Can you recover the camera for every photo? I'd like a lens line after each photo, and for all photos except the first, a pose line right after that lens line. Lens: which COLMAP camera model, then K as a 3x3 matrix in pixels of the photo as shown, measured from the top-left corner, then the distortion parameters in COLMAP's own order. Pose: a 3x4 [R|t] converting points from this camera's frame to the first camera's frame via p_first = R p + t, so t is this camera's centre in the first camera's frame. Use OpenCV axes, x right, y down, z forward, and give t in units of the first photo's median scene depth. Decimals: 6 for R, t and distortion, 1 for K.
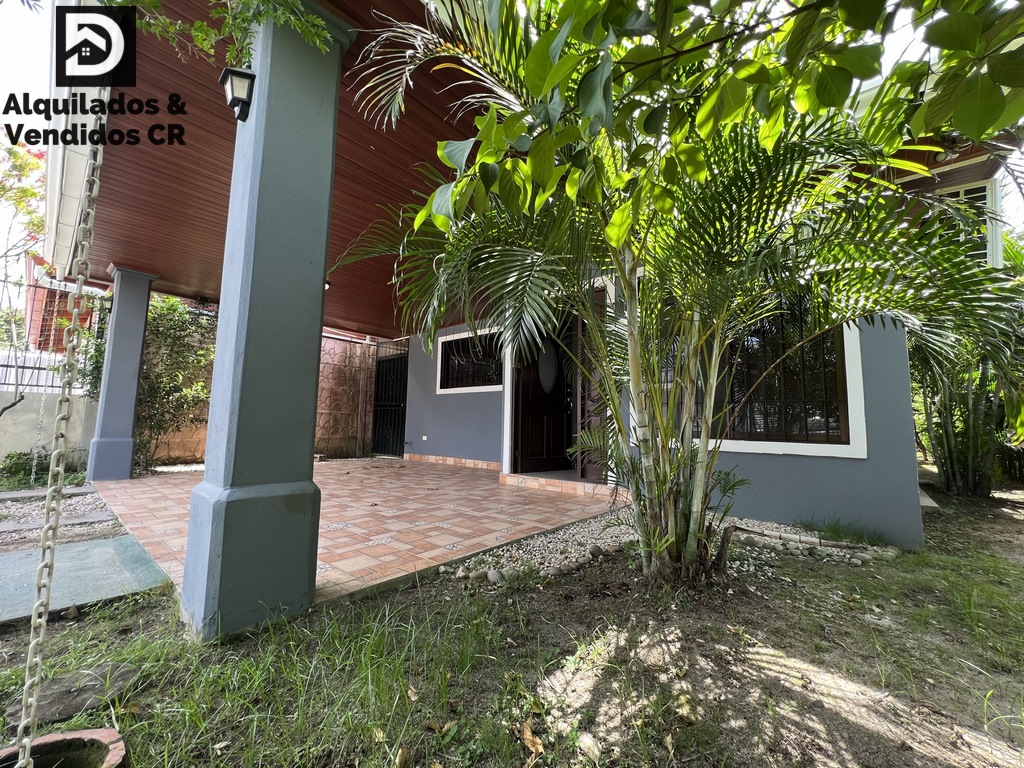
lens RADIAL K [[409.5, 0, 511.7], [0, 409.5, 380.5], [0, 0, 1]] dist [0.000701, -0.000449]
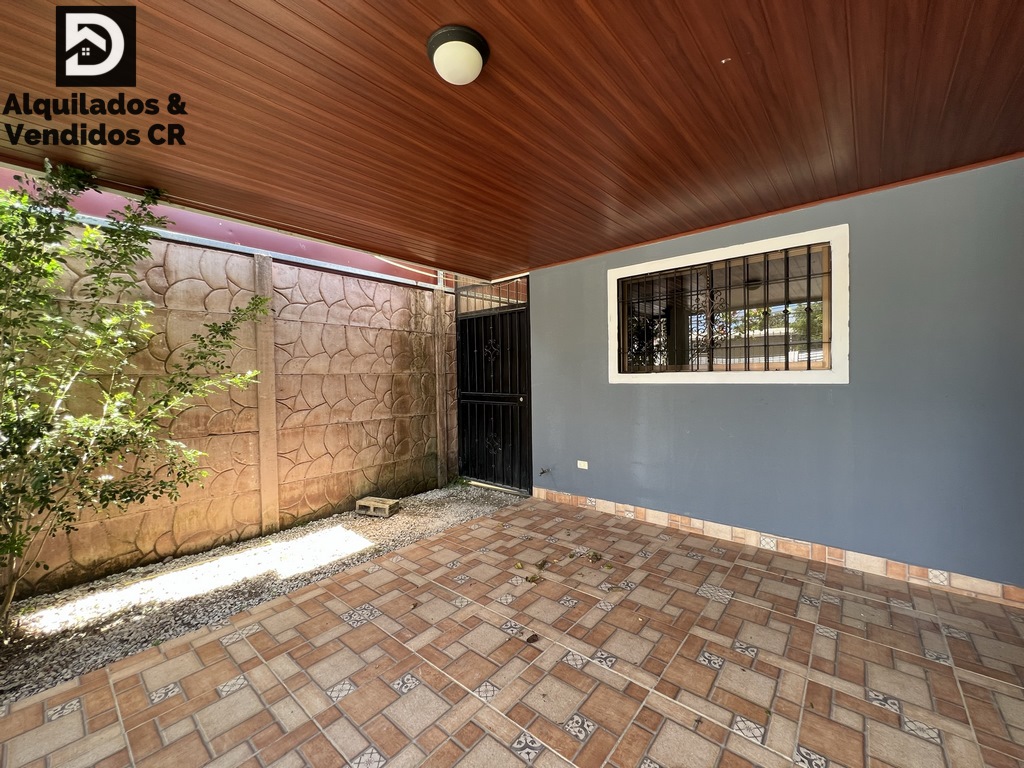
lens RADIAL K [[409.5, 0, 511.5], [0, 409.5, 382.3], [0, 0, 1]] dist [0.000701, -0.000449]
pose [[0.999278, -0.037993, 0.000594, -0.280802], [0.037616, 0.991328, 0.125908, -0.033556], [-0.005372, -0.125795, 0.992042, 0.452748]]
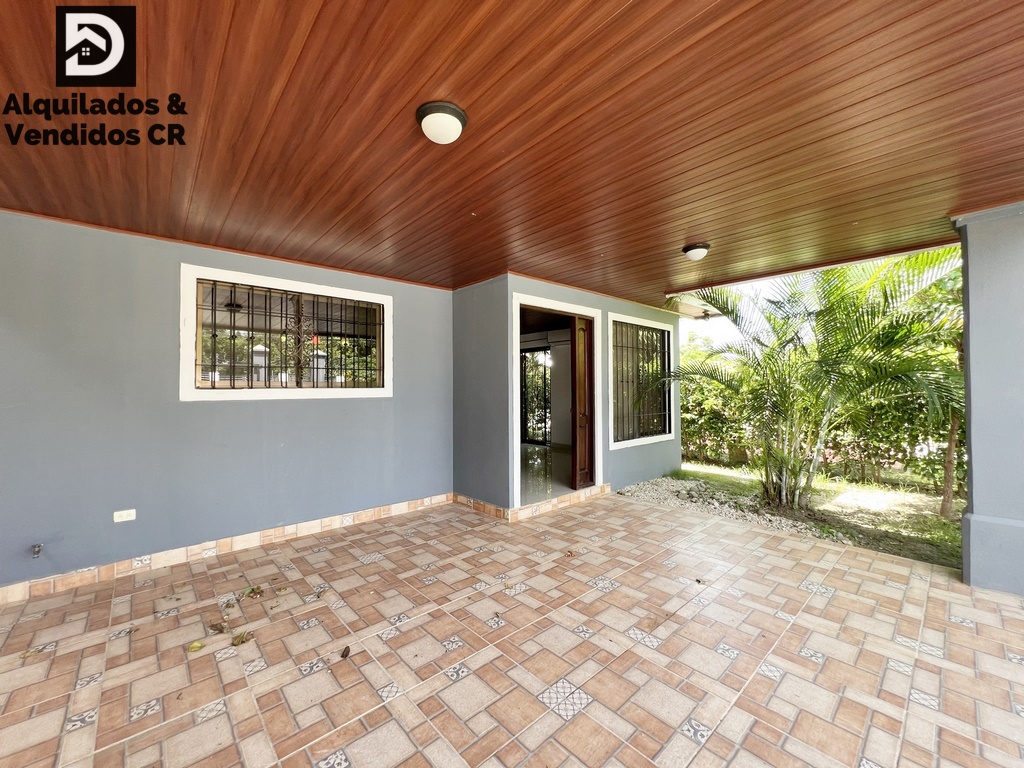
lens RADIAL K [[409.5, 0, 506.8], [0, 409.5, 382.1], [0, 0, 1]] dist [0.000701, -0.000449]
pose [[0.128261, -0.002414, 0.991737, -0.508359], [-0.097212, 0.995151, 0.014995, -0.021626], [-0.986964, -0.098332, 0.127405, 0.570925]]
